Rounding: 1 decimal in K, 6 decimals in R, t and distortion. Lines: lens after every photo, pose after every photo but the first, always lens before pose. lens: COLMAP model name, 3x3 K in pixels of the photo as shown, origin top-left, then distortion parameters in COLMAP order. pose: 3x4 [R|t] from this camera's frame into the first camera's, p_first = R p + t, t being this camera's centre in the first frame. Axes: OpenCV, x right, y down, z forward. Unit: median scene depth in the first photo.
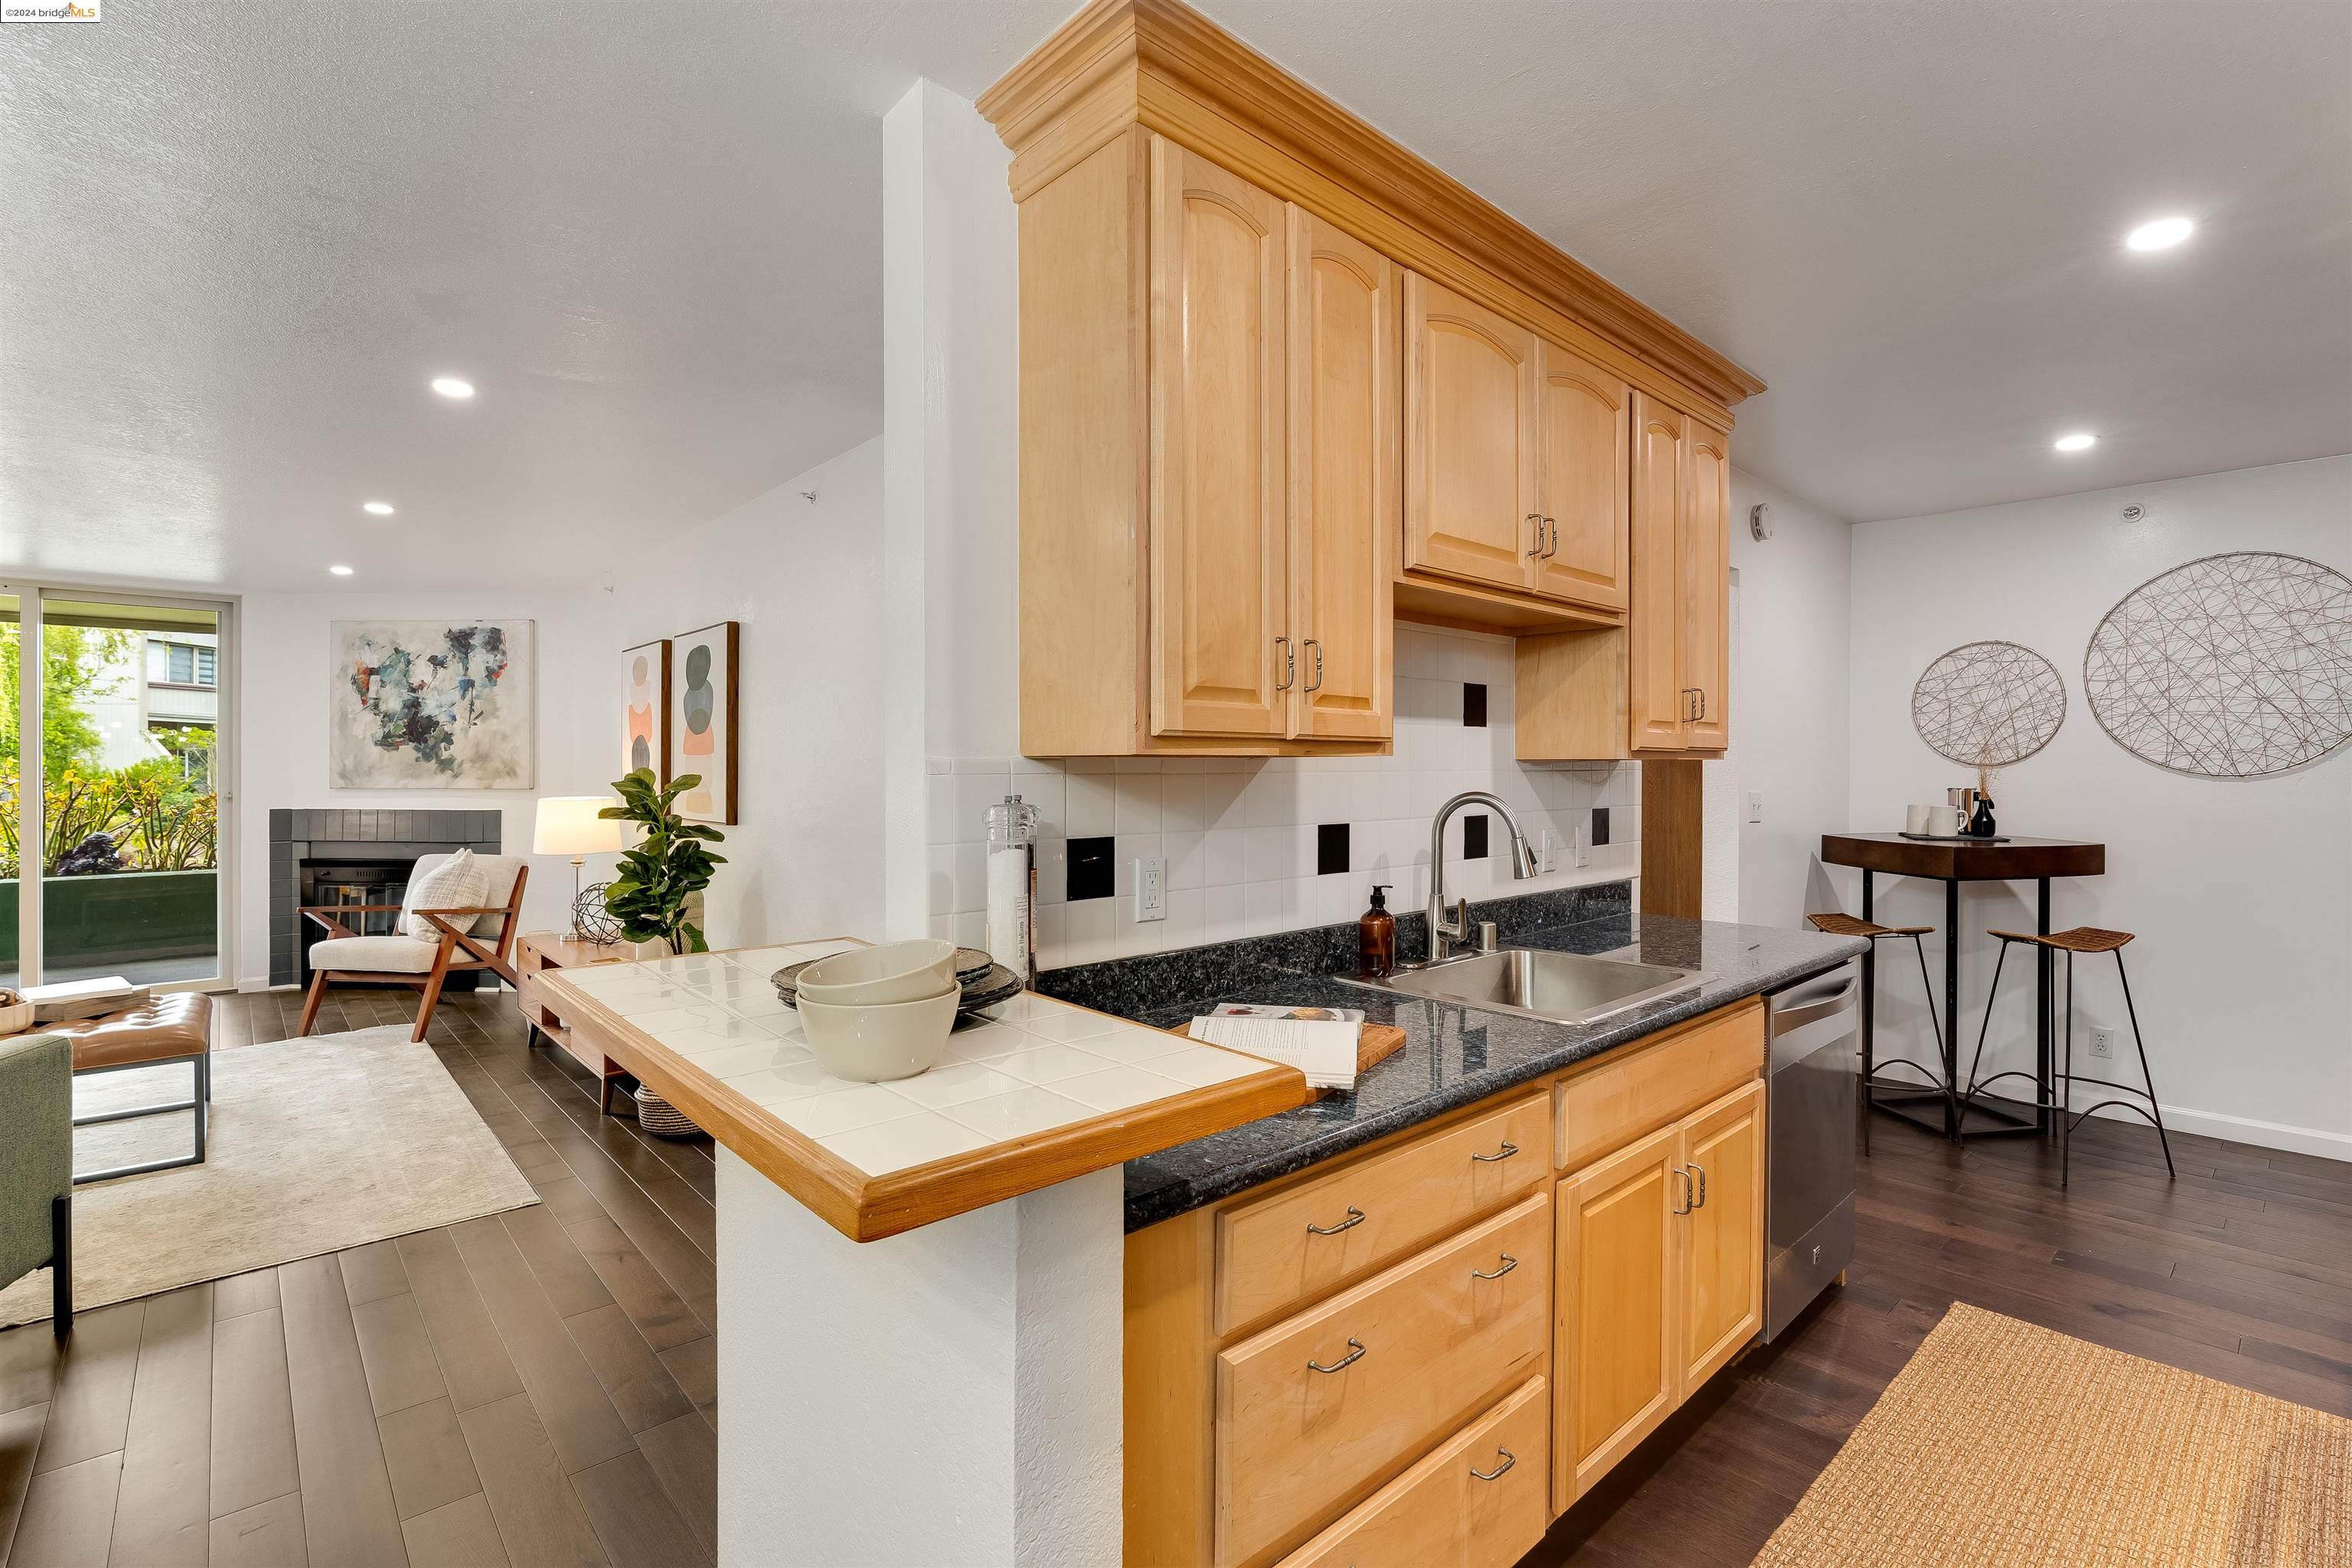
lens RADIAL K [[1070.3, 0, 1176.4], [0, 1070.3, 777.3], [0, 0, 1]] dist [-0.011180, 0.000401]
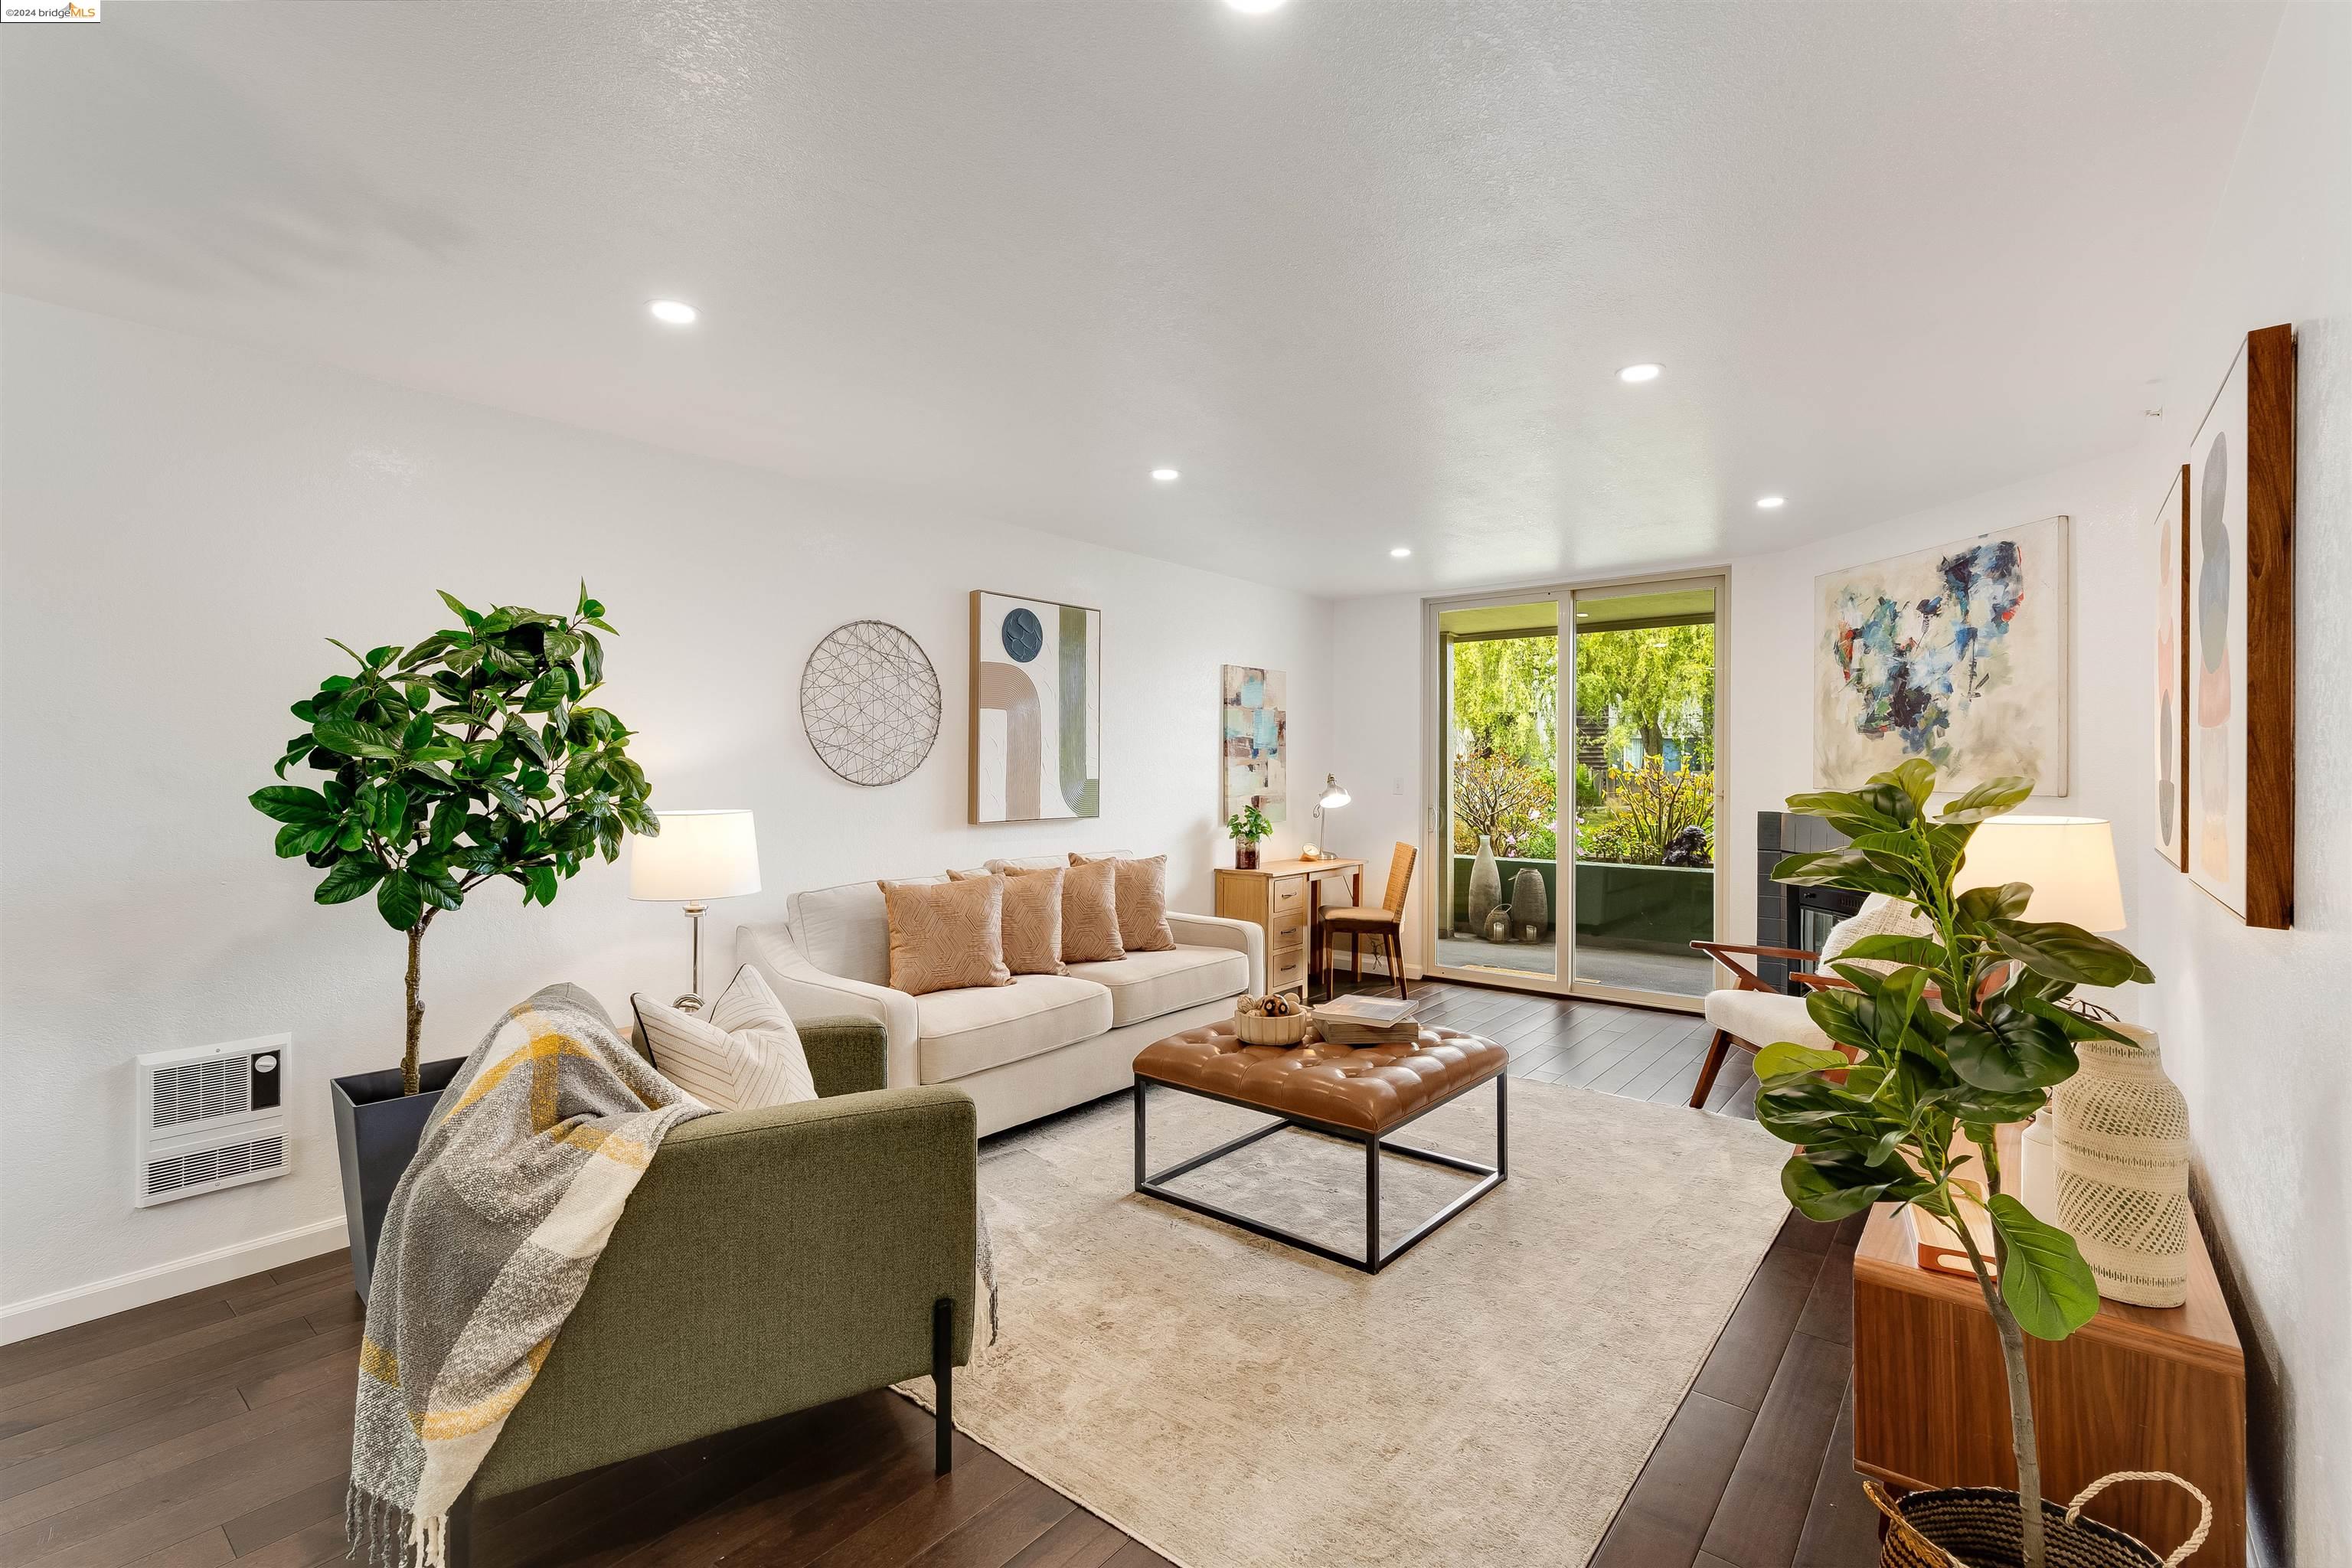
lens RADIAL K [[1057.6, 0, 1184.8], [0, 1057.6, 762.5], [0, 0, 1]] dist [-0.011360, 0.007407]
pose [[0.158061, -0.002363, -0.987426, -0.158800], [-0.007189, 0.999968, -0.003544, -0.004389], [0.987403, 0.007659, 0.158039, 0.686126]]
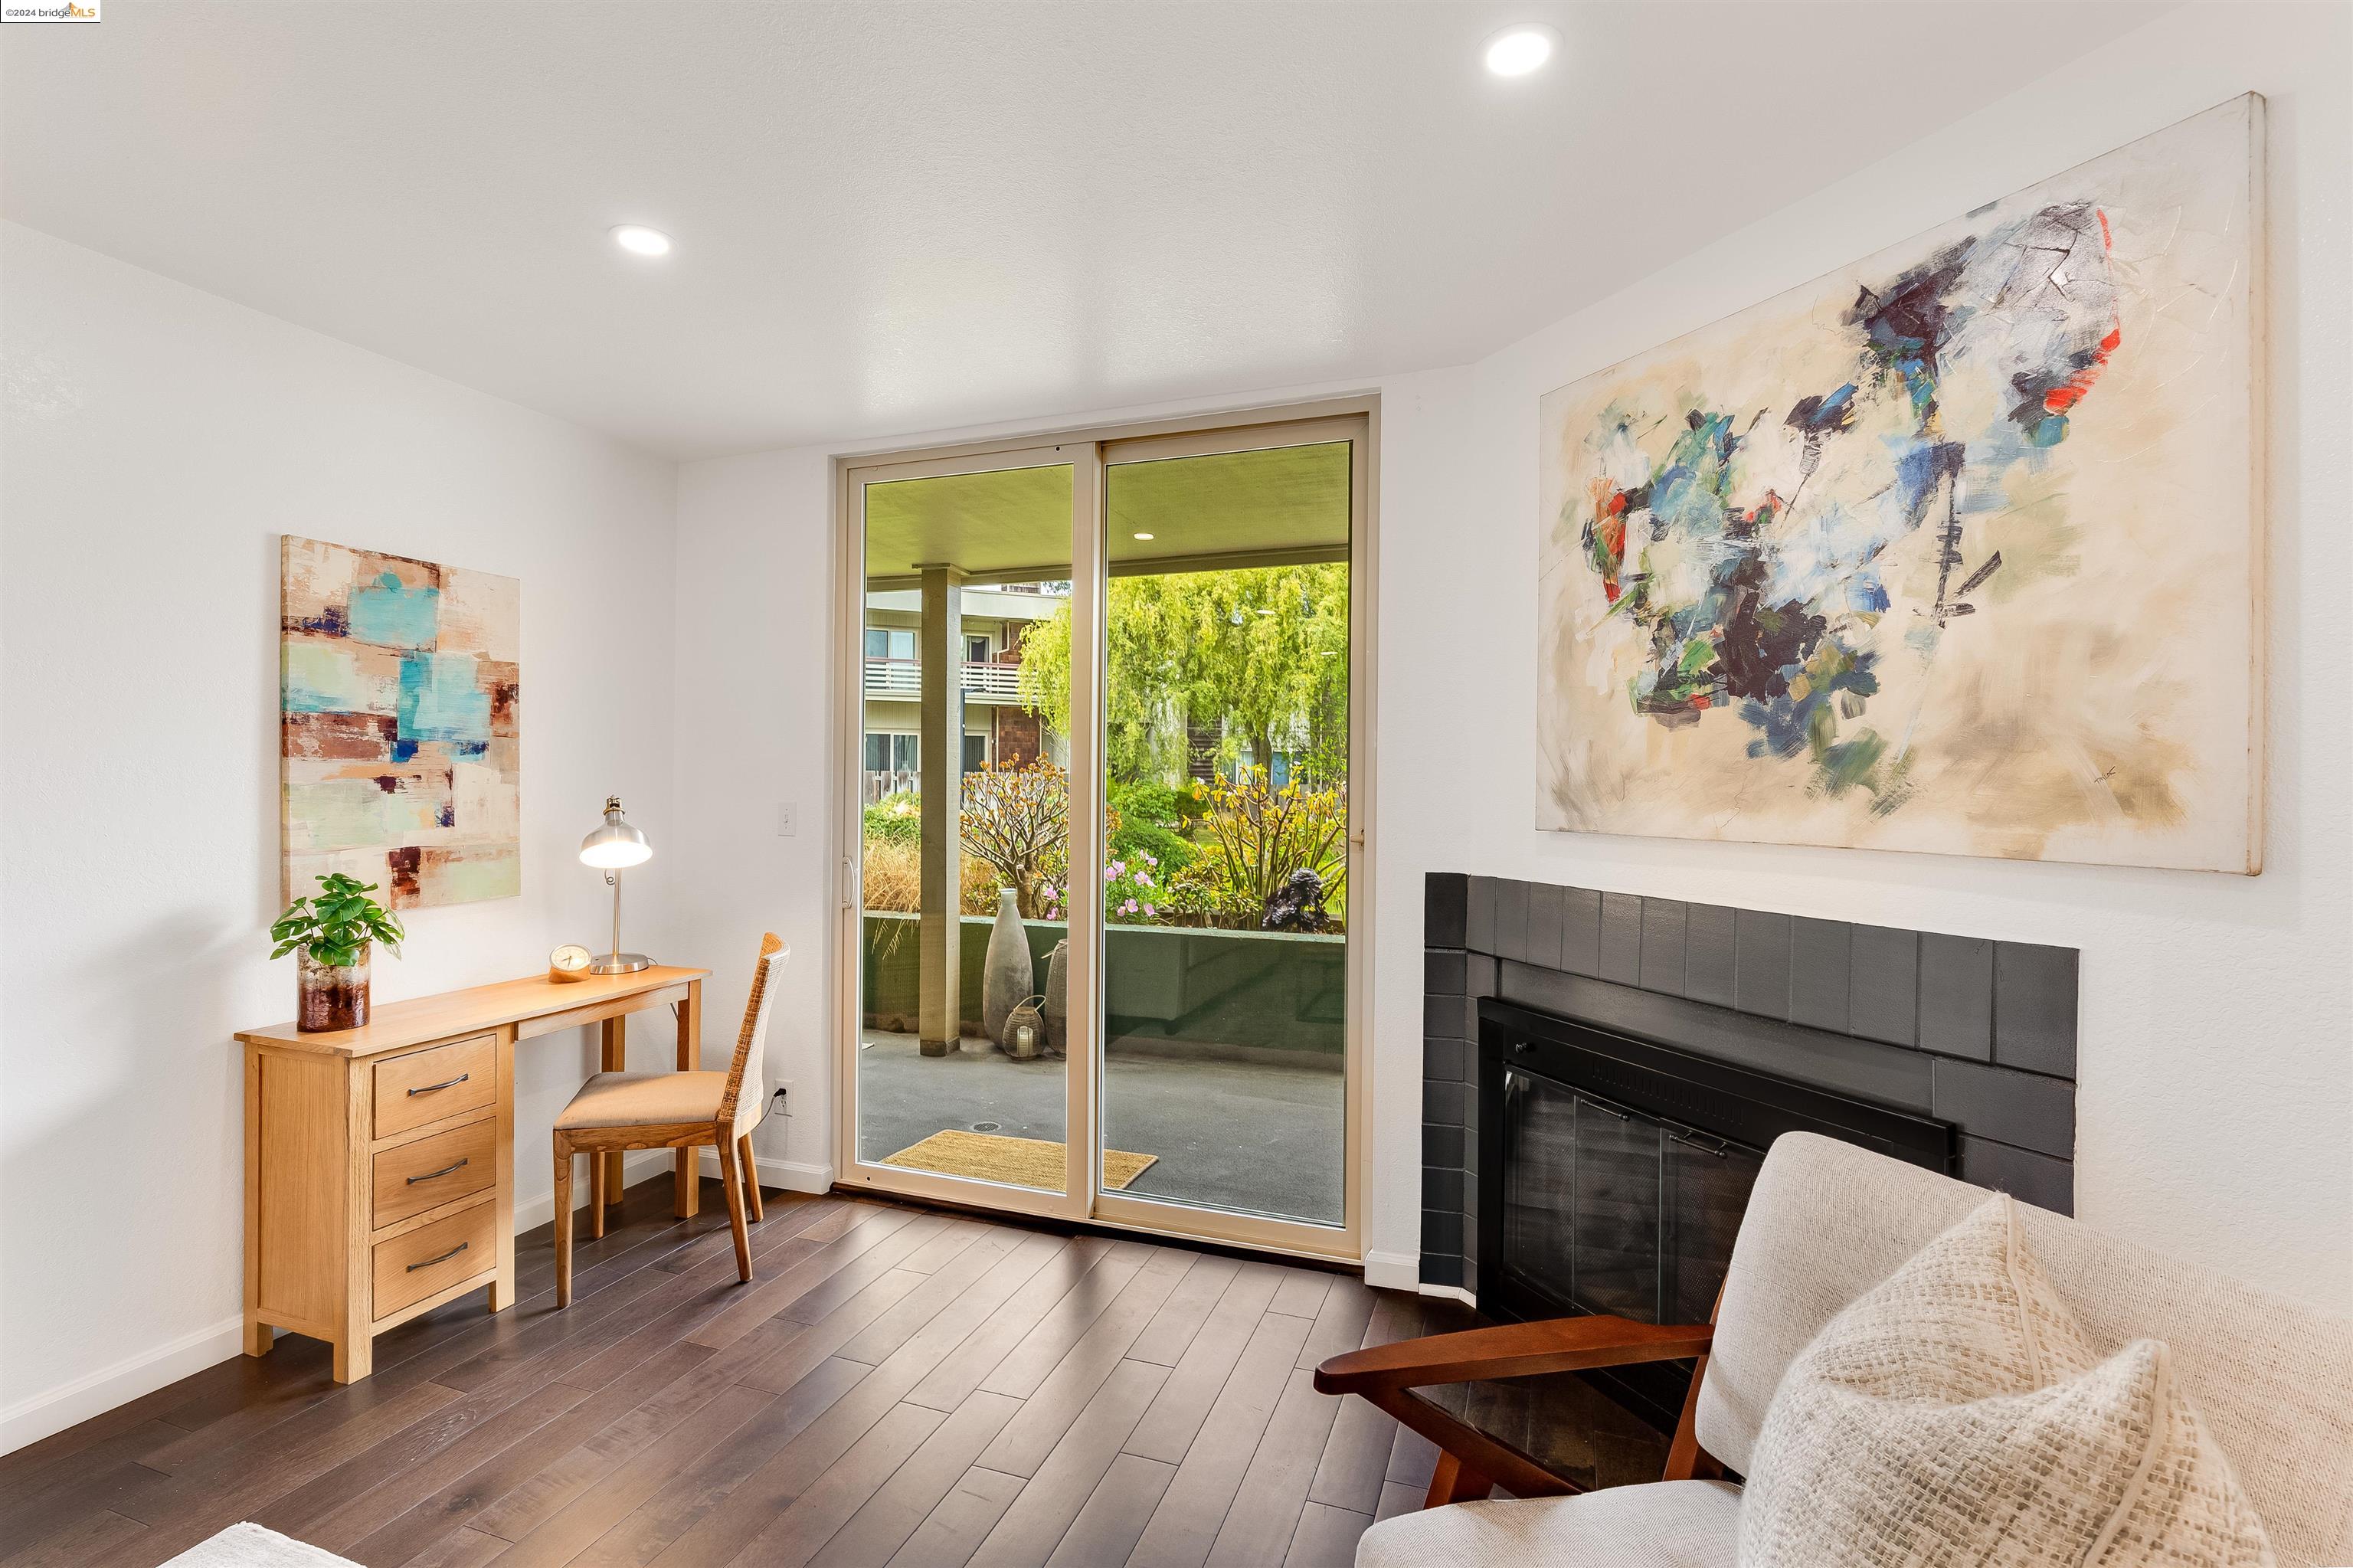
lens RADIAL K [[1070.8, 0, 1176.9], [0, 1070.8, 777.3], [0, 0, 1]] dist [-0.011180, 0.000401]
pose [[0.473958, 0.001069, -0.880547, -0.855536], [-0.009801, 0.999944, -0.004062, -0.009431], [0.880493, 0.010555, 0.473942, 1.161635]]
